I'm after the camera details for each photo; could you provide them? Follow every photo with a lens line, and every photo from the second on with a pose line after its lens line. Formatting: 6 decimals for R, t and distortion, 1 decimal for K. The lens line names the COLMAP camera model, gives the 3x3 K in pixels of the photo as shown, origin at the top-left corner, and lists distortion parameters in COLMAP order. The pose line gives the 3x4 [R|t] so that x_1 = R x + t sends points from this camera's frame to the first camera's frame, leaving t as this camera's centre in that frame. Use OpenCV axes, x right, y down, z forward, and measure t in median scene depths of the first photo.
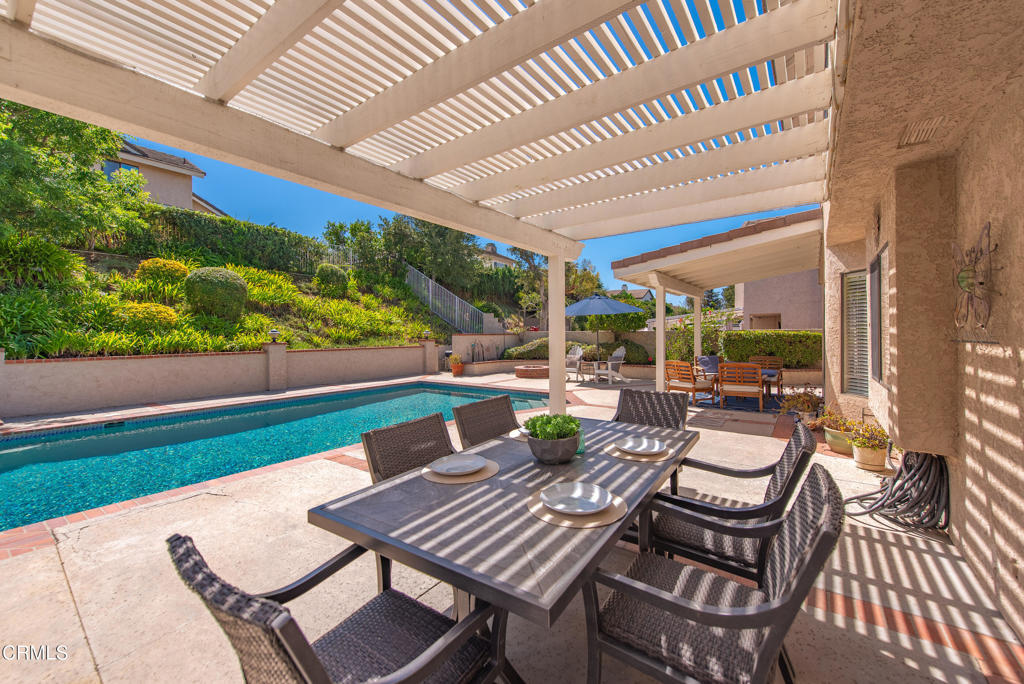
lens RADIAL K [[403.8, 0, 513.5], [0, 403.8, 336.7], [0, 0, 1]] dist [0.004217, -0.001842]
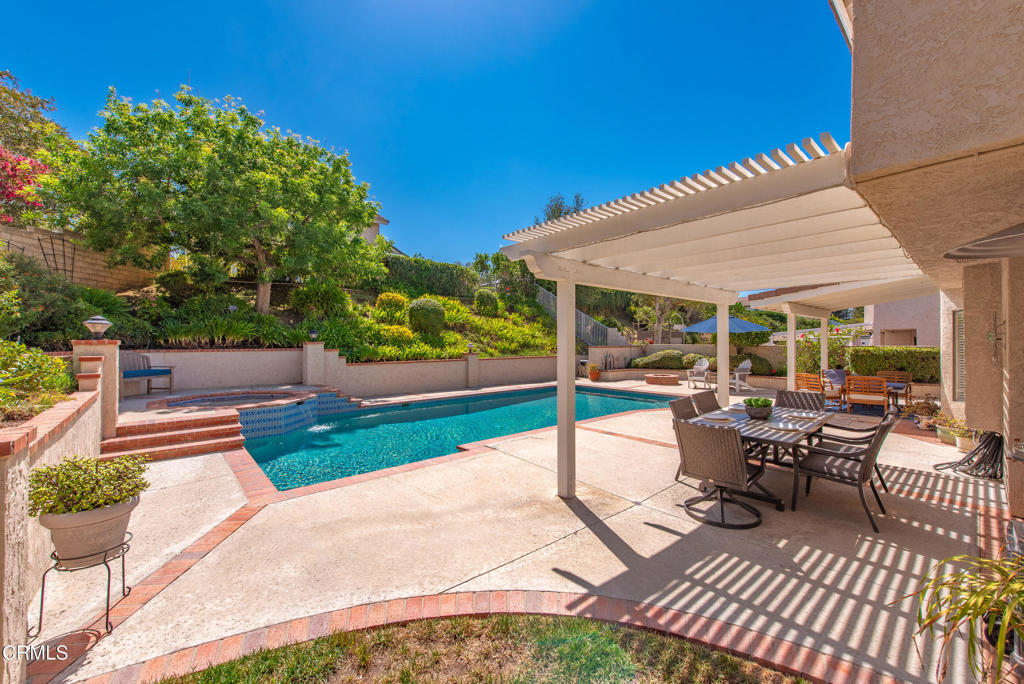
lens RADIAL K [[403.8, 0, 506.1], [0, 403.8, 340.0], [0, 0, 1]] dist [0.004217, -0.001842]
pose [[0.974149, 0.005580, -0.225836, -0.145994], [-0.007574, 0.999940, -0.007963, -0.017799], [0.225778, 0.009467, 0.974133, -0.285768]]
